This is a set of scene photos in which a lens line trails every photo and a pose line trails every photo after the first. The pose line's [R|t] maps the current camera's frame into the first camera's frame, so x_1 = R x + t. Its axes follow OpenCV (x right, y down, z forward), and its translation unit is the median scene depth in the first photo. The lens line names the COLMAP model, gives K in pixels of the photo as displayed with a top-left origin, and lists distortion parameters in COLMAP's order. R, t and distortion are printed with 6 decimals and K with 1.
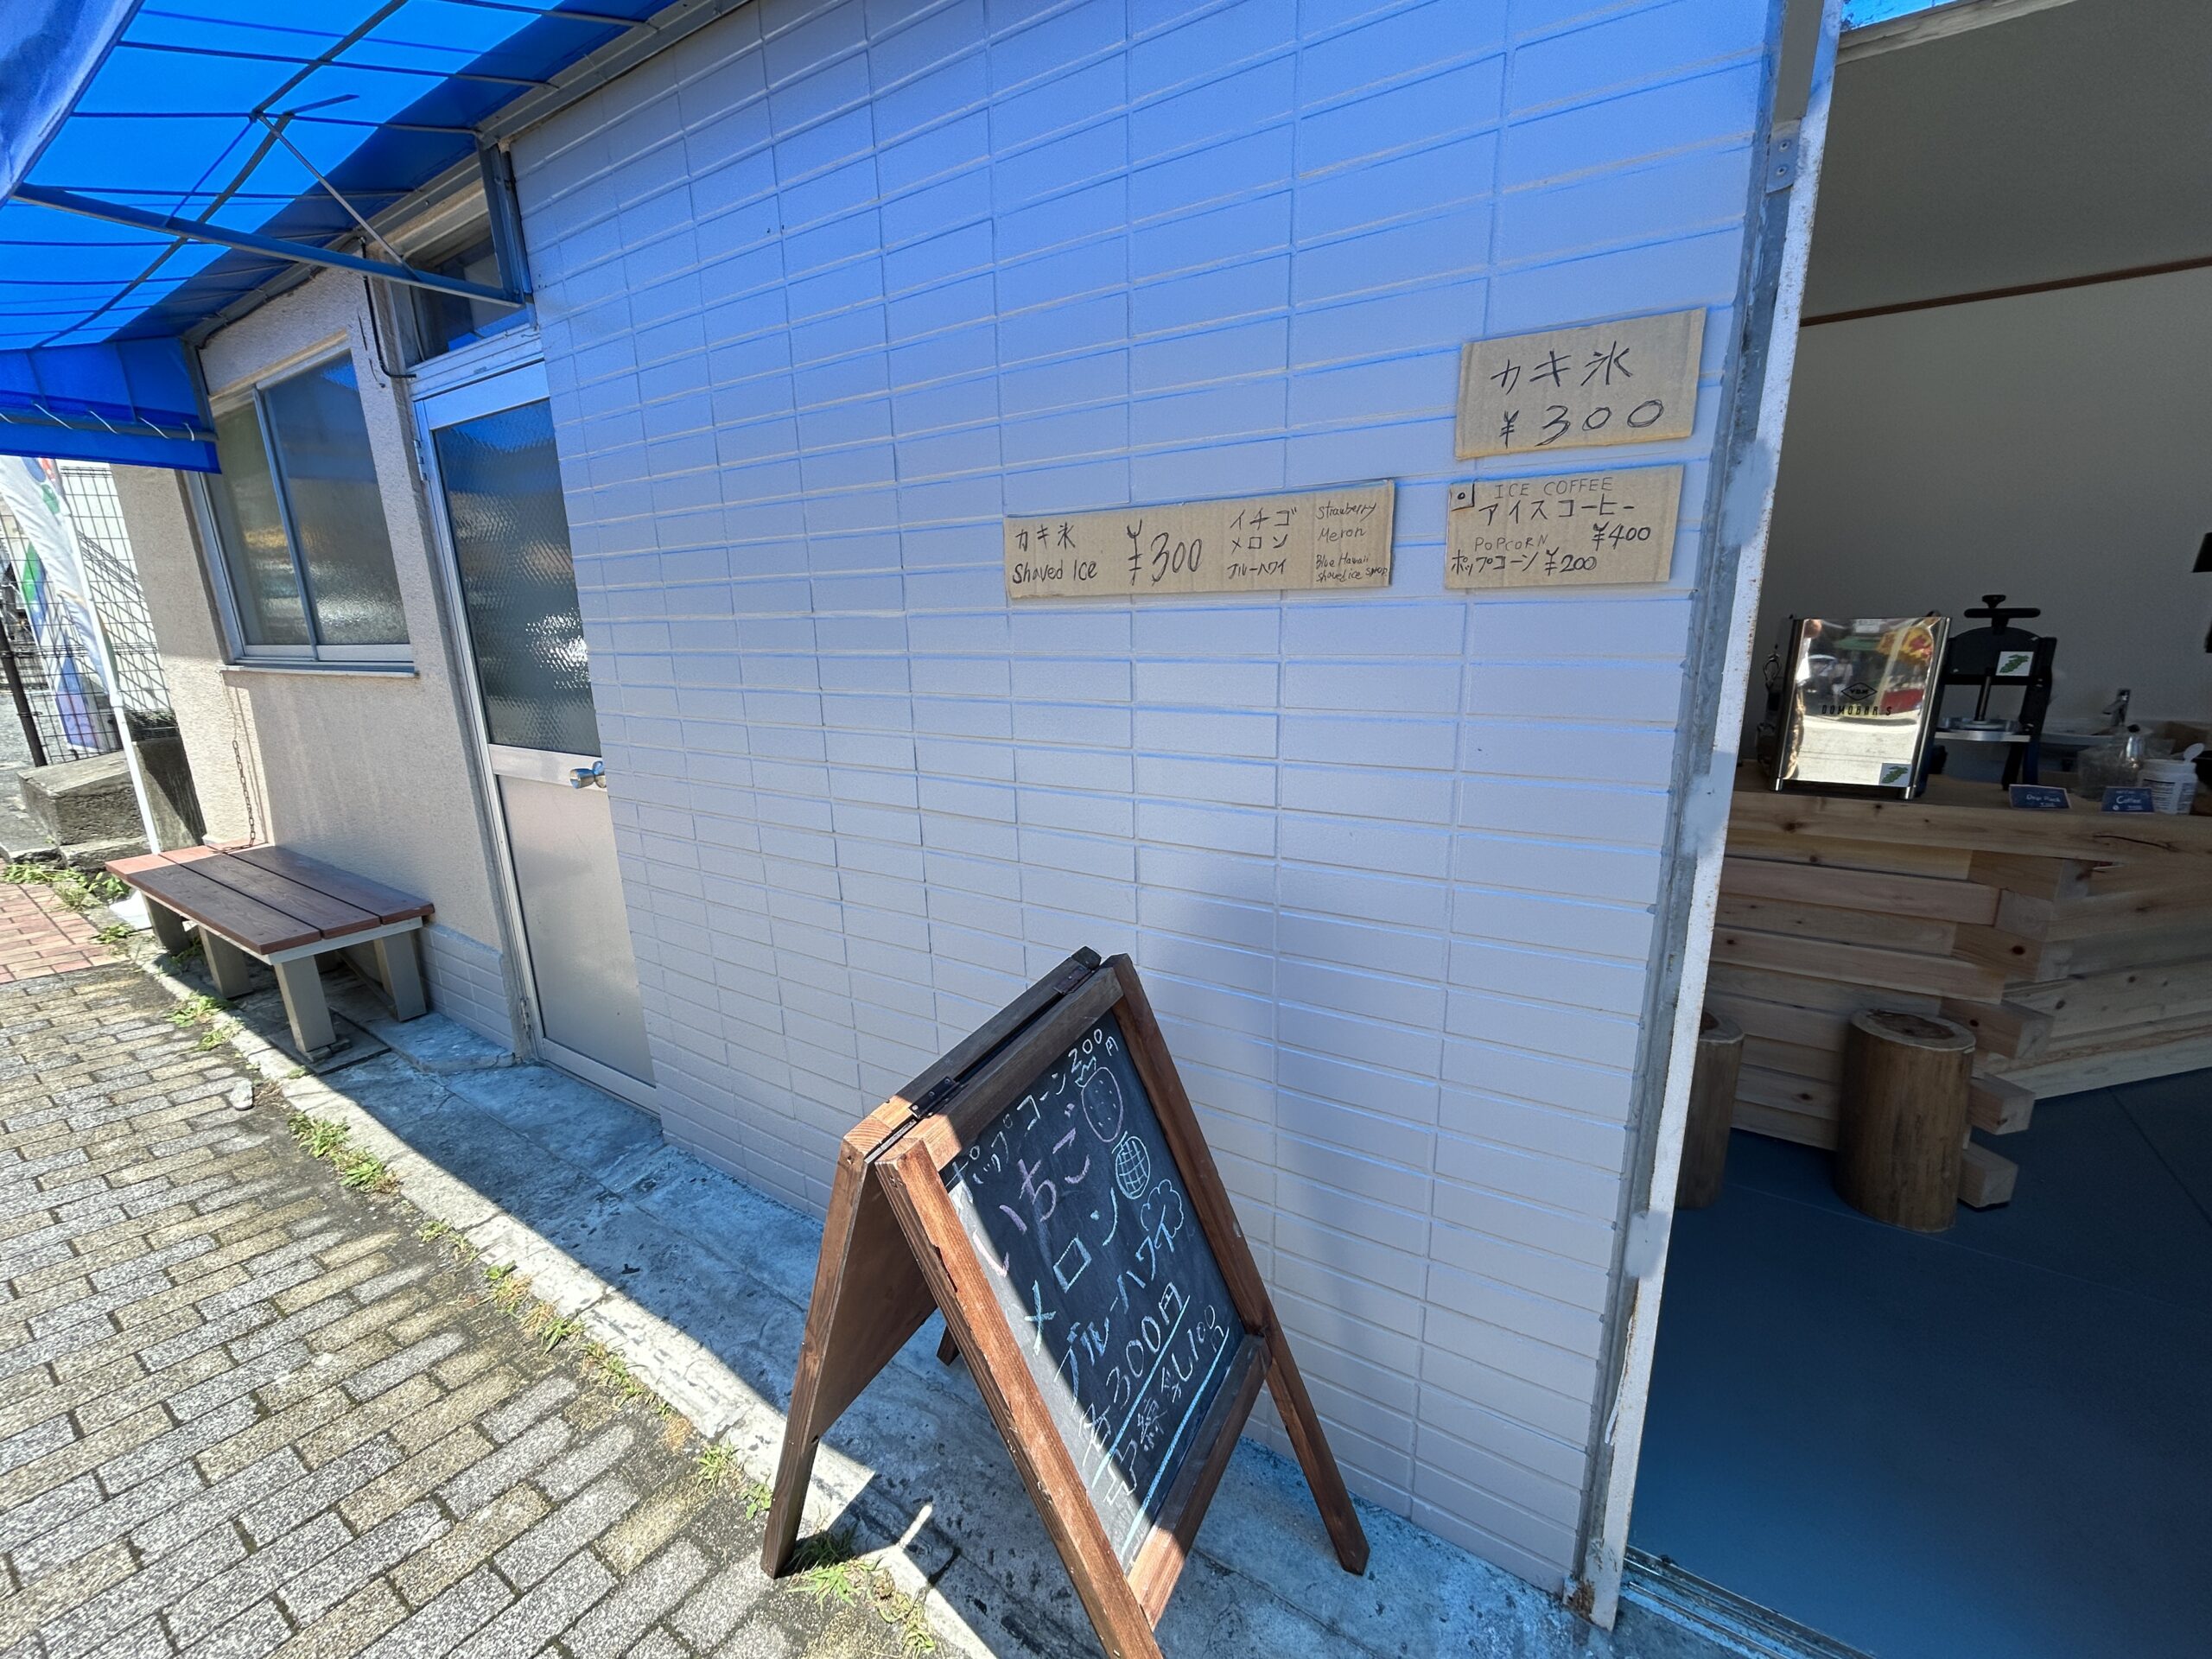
lens RADIAL K [[892.7, 0, 1109.0], [0, 892.7, 825.3], [0, 0, 1]] dist [0.003063, -0.000023]
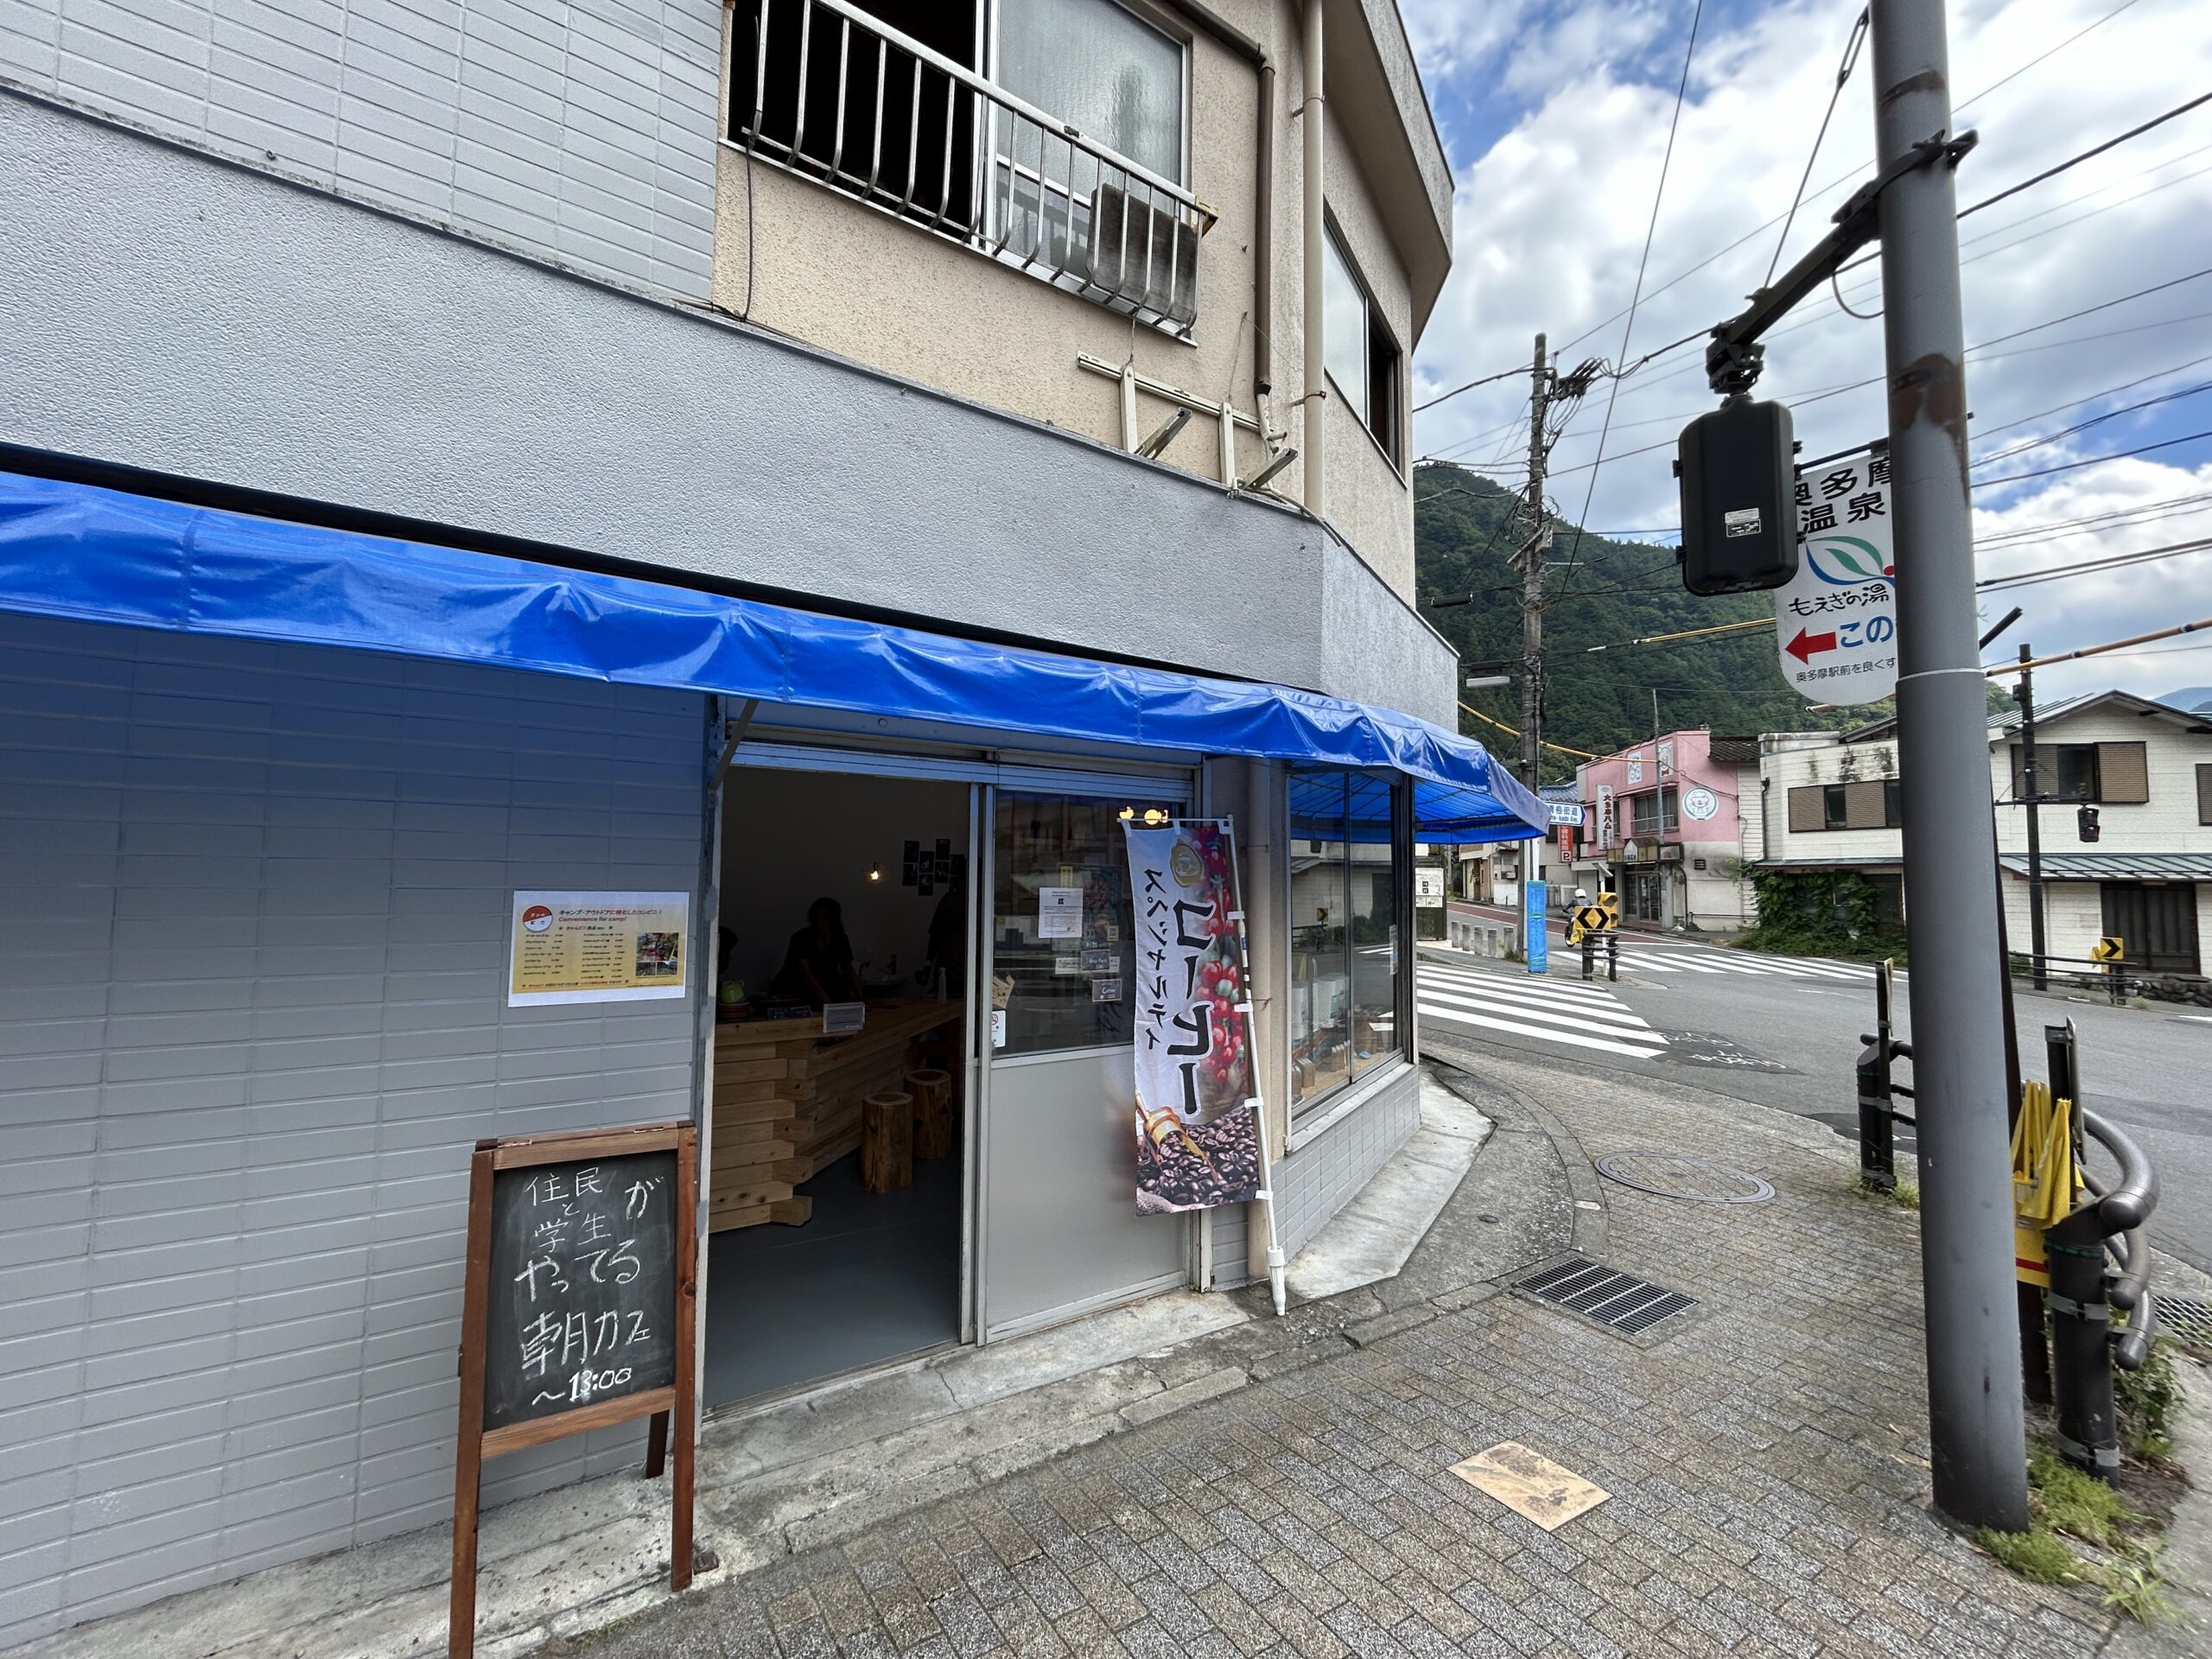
lens RADIAL K [[892.7, 0, 1105.0], [0, 892.7, 826.8], [0, 0, 1]] dist [0.003063, -0.000023]
pose [[0.414142, 0.088057, 0.905943, -1.301820], [0.190539, 0.964870, -0.180888, 0.140681], [-0.890046, 0.247531, 0.382815, -1.208509]]
